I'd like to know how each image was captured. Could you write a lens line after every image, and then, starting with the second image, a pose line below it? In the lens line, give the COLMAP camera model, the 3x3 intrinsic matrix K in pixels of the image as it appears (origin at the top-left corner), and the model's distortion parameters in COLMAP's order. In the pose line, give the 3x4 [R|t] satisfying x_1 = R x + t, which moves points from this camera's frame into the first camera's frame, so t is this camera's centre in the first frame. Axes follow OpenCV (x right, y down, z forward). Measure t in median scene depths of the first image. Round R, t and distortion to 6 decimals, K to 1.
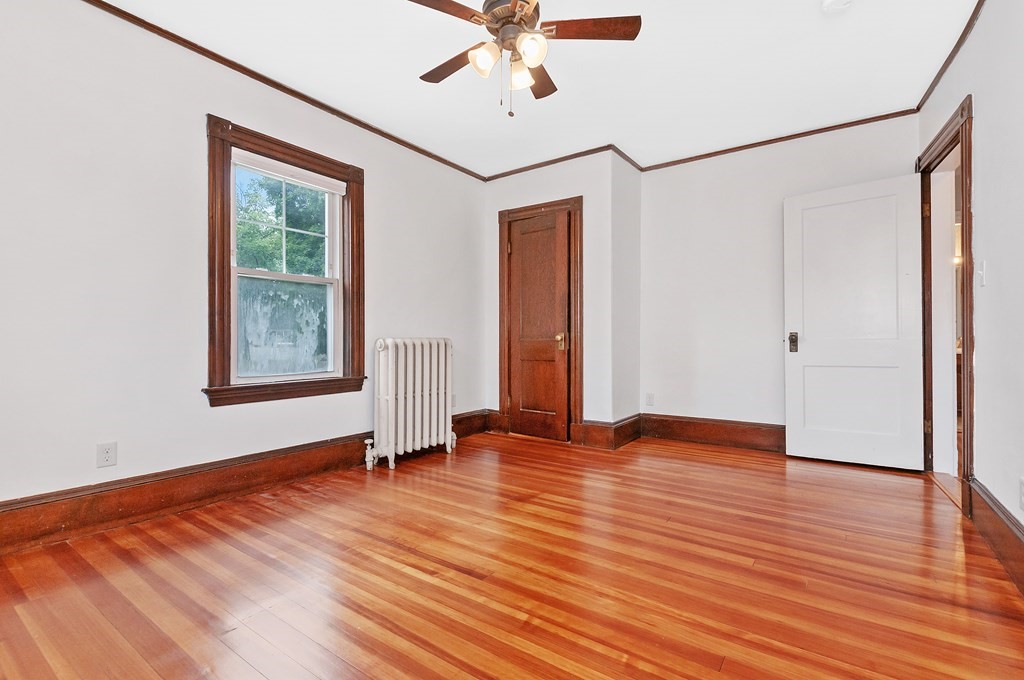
lens RADIAL K [[466.2, 0, 513.7], [0, 466.2, 339.8], [0, 0, 1]] dist [0.003855, -0.000279]
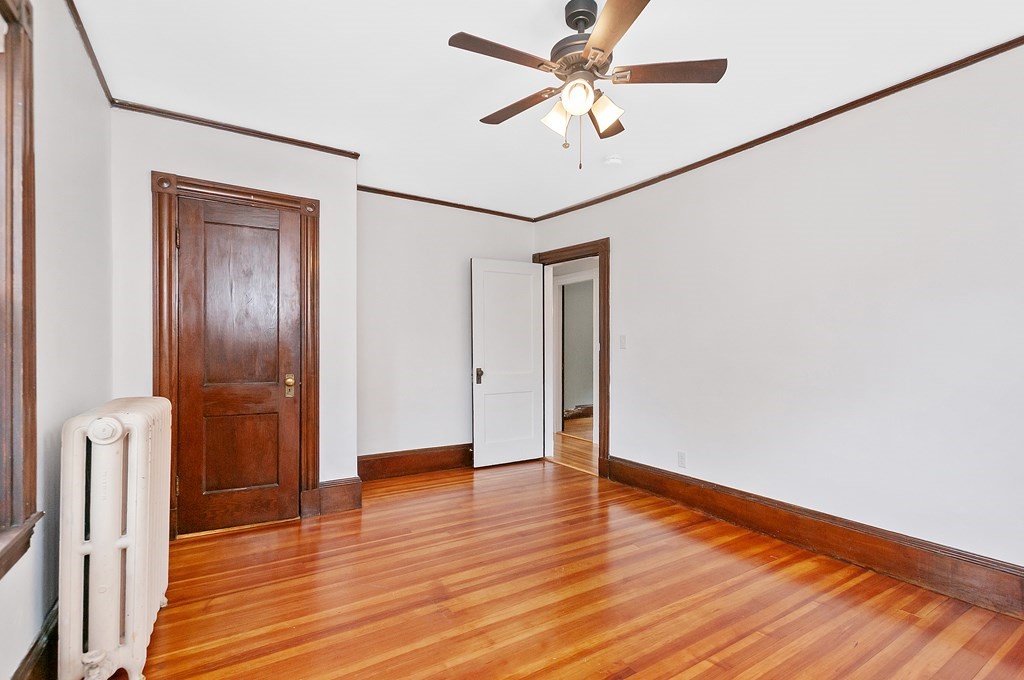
lens RADIAL K [[466.2, 0, 517.0], [0, 466.2, 346.4], [0, 0, 1]] dist [0.003855, -0.000279]
pose [[0.385353, 0.011340, 0.922699, -0.763093], [-0.010050, 0.999917, -0.008092, -0.096746], [-0.922714, -0.006155, 0.385435, 0.636375]]
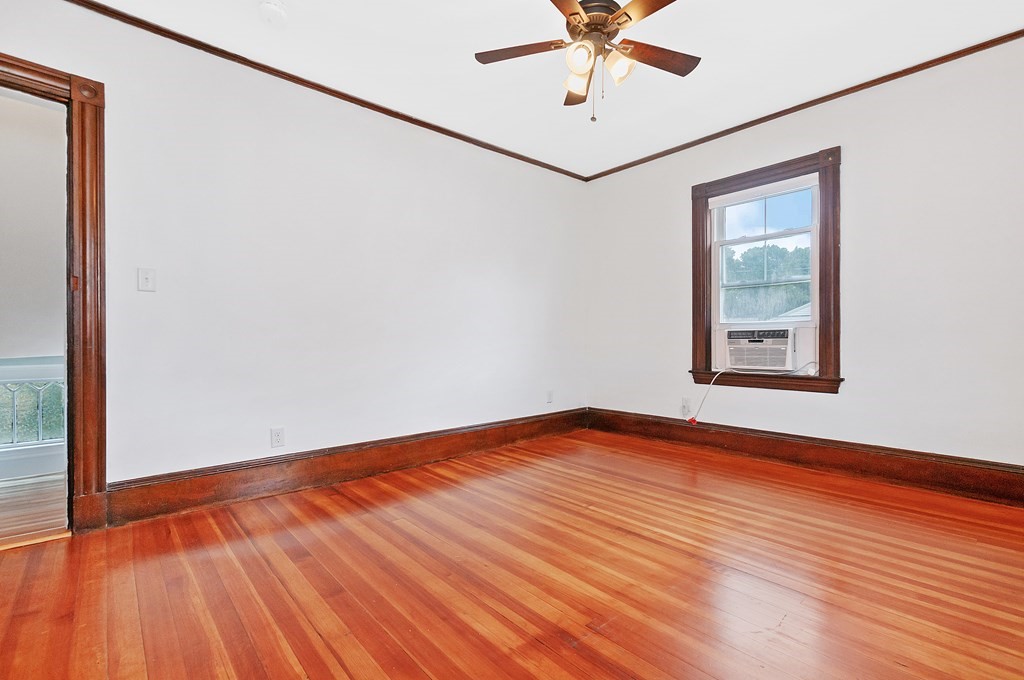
lens RADIAL K [[466.2, 0, 512.9], [0, 466.2, 338.5], [0, 0, 1]] dist [0.003855, -0.000279]
pose [[-0.970770, 0.006536, 0.239921, -0.069886], [0.005291, 0.999969, -0.005833, 0.002280], [-0.239952, -0.004393, -0.970775, 1.709875]]
